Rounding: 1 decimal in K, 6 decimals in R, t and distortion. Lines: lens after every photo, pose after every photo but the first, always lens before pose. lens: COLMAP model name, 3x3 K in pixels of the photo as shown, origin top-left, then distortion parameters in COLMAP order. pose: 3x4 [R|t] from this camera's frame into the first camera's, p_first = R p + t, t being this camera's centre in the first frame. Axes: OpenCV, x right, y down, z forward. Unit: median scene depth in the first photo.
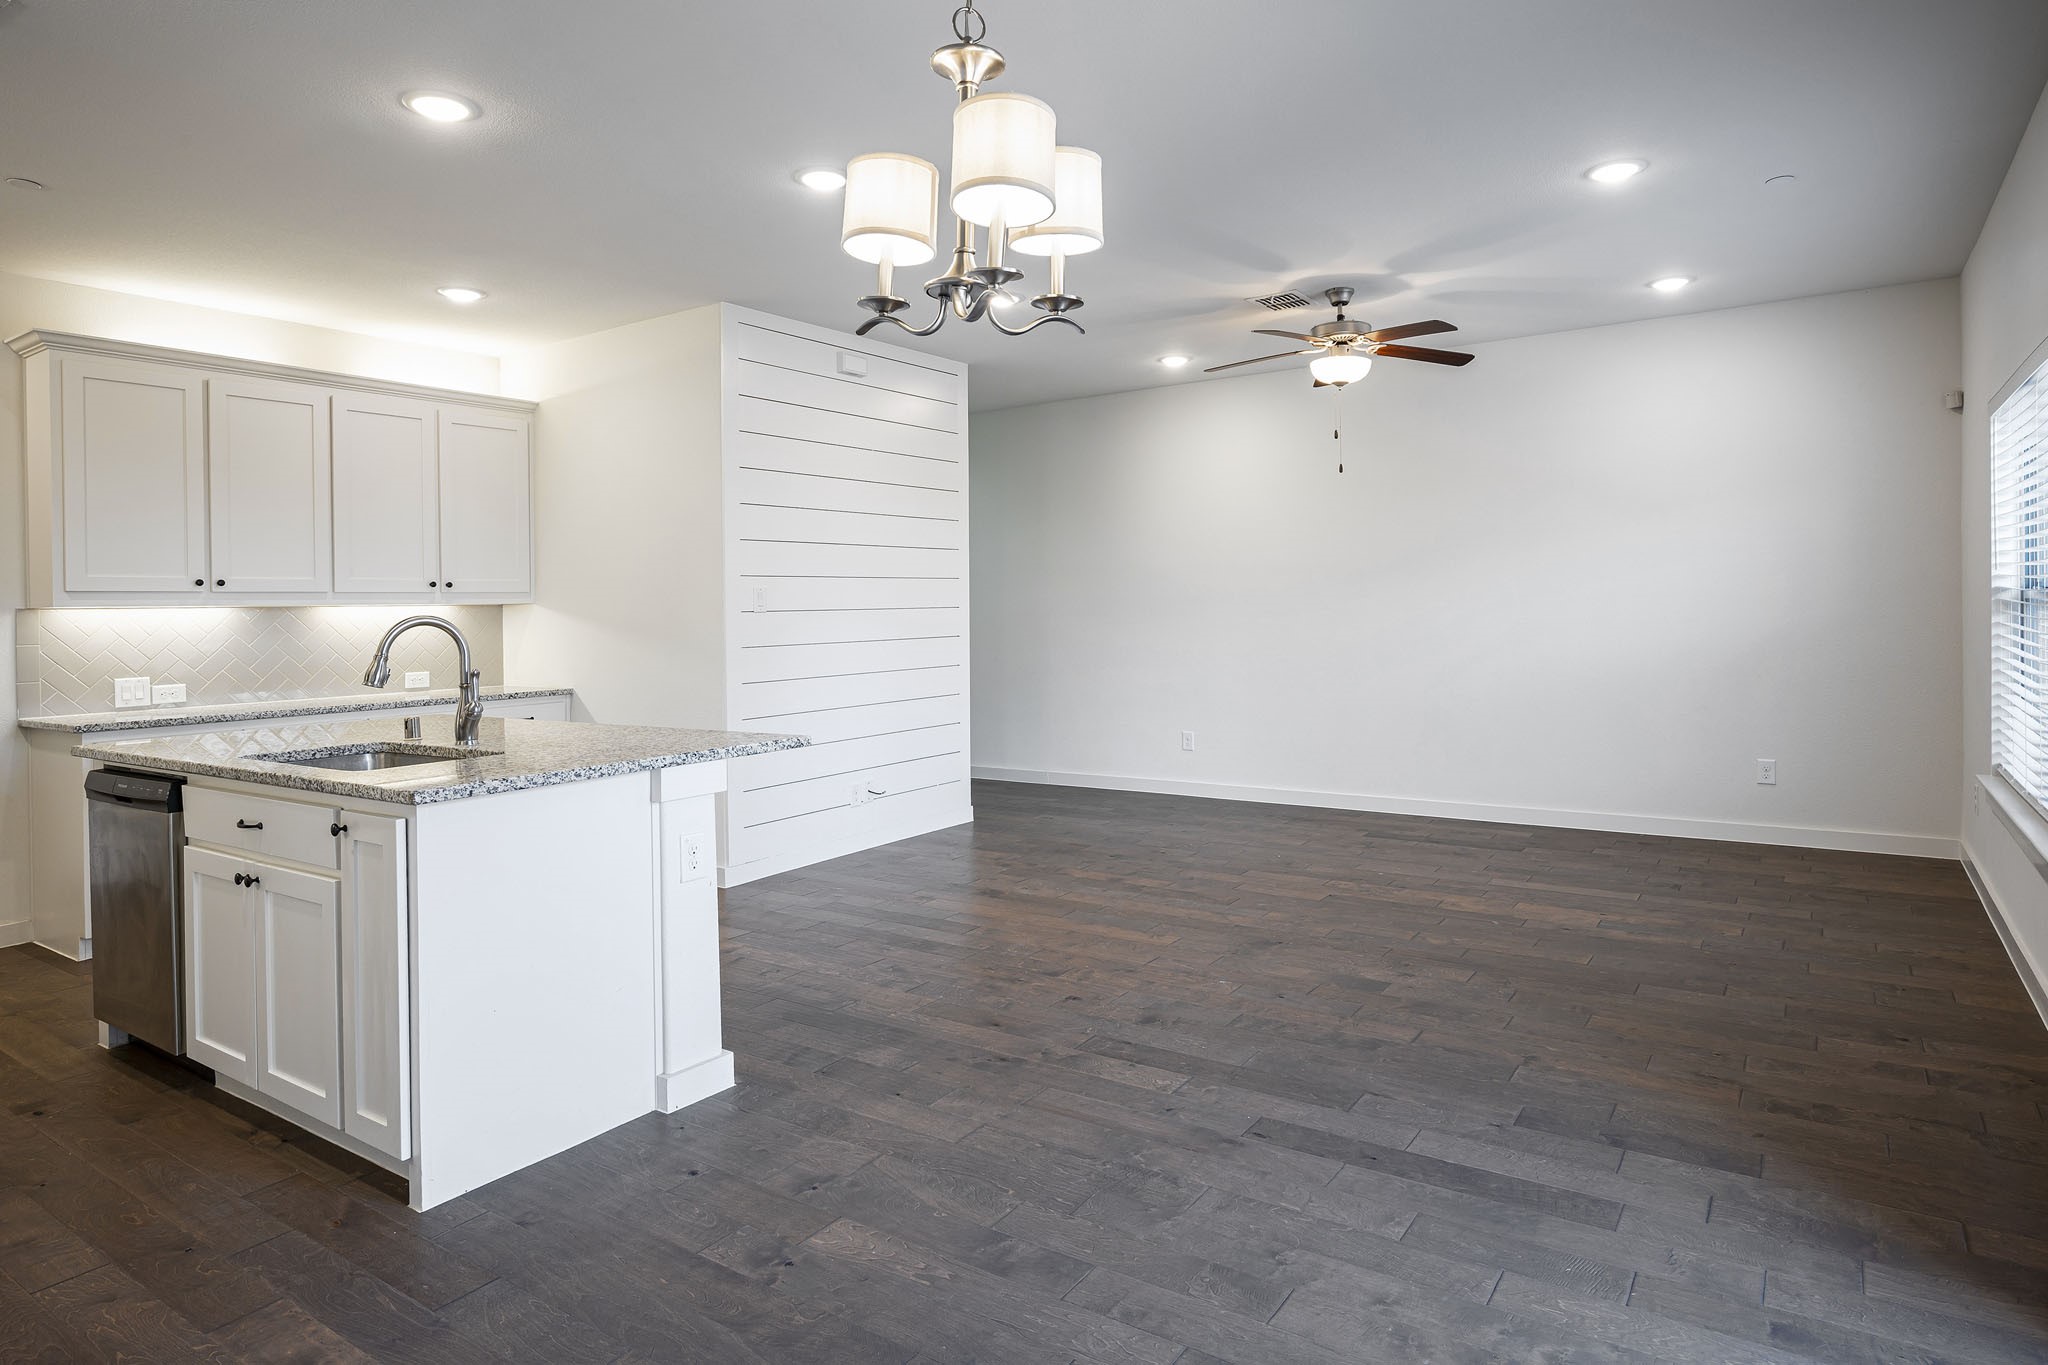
lens RADIAL K [[1103.4, 0, 996.1], [0, 1103.4, 602.1], [0, 0, 1]] dist [0.019711, -0.005555]
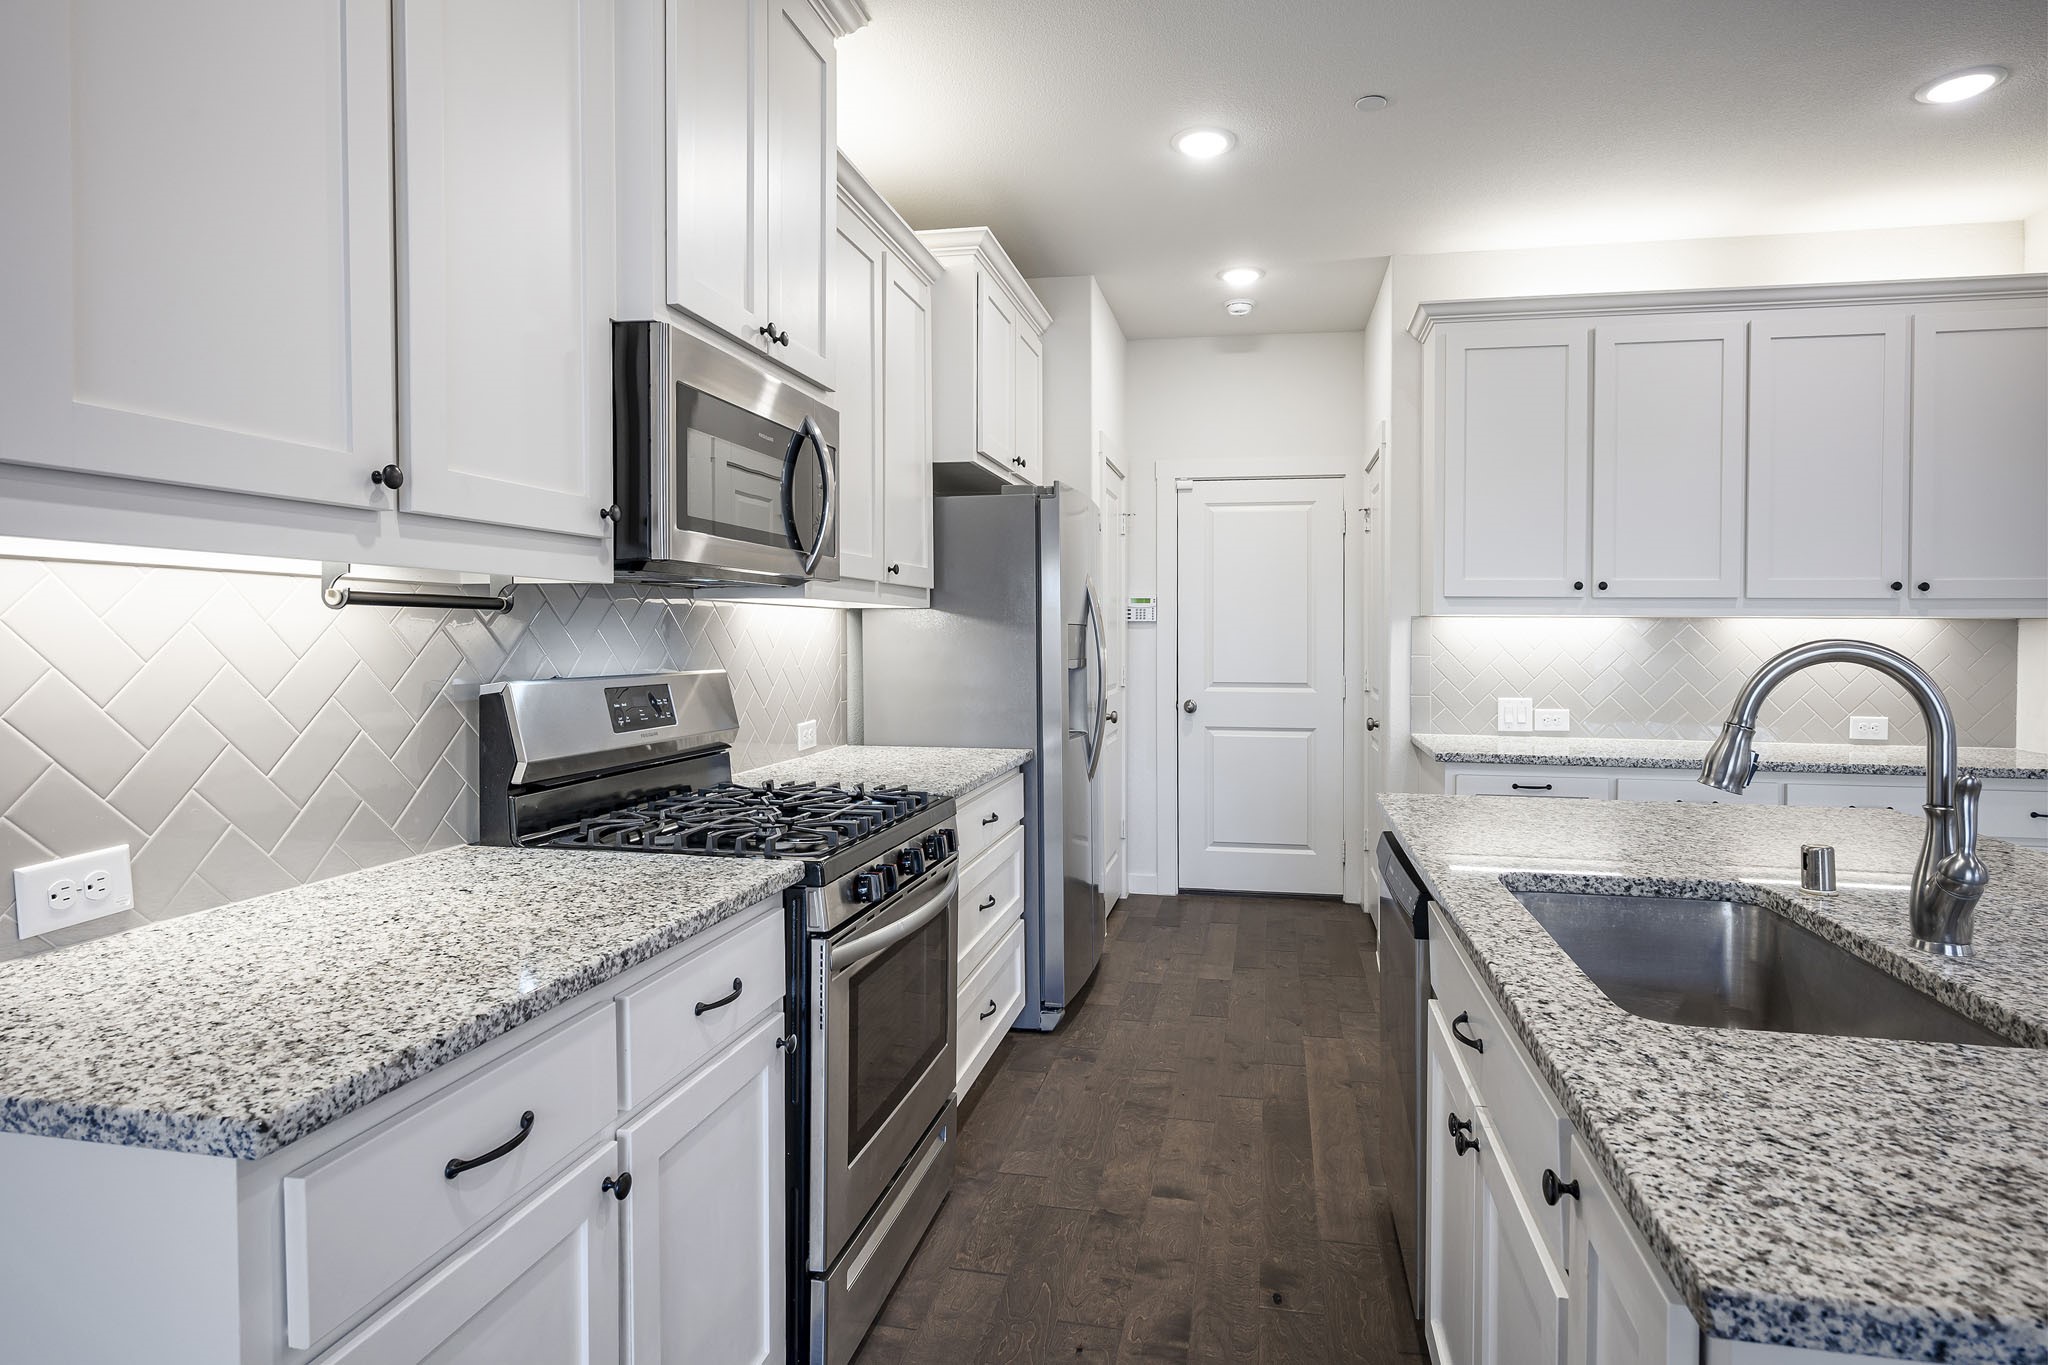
lens RADIAL K [[1097.4, 0, 1110.0], [0, 1097.4, 639.1], [0, 0, 1]] dist [-0.007274, 0.003375]
pose [[0.450181, 0.029044, -0.892465, -0.168097], [-0.009026, 0.999568, 0.027977, 0.001671], [0.892892, -0.004539, 0.450249, 0.354419]]
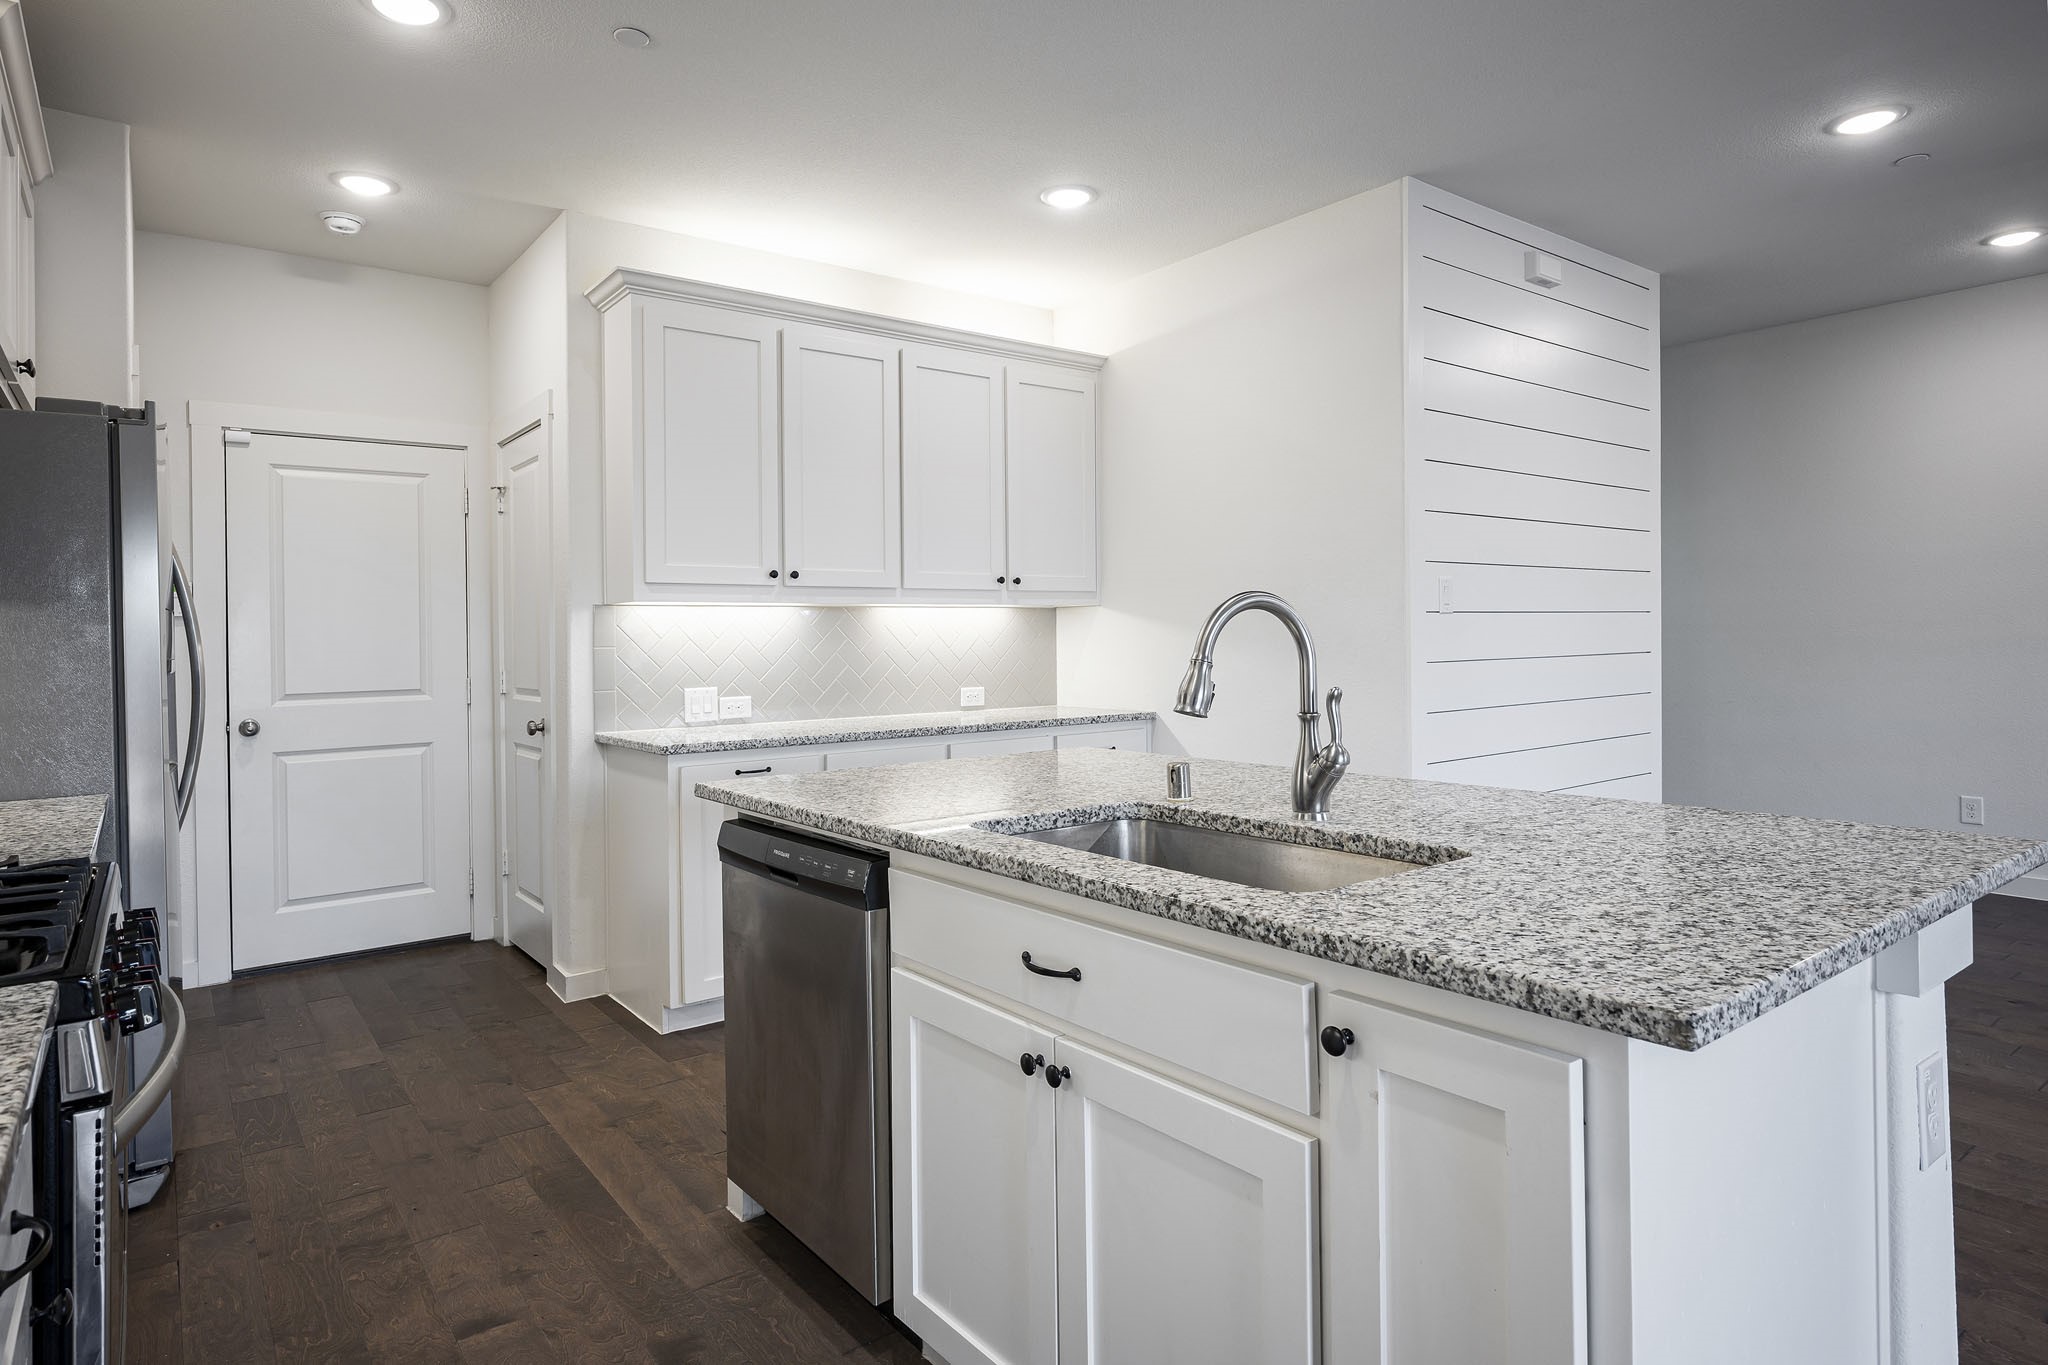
lens RADIAL K [[1103.4, 0, 1038.6], [0, 1103.4, 619.0], [0, 0, 1]] dist [0.019711, -0.005555]
pose [[0.958130, 0.001236, -0.286332, -0.297855], [-0.002316, 0.999991, -0.003434, 0.018482], [0.286326, 0.003954, 0.958124, 0.274659]]
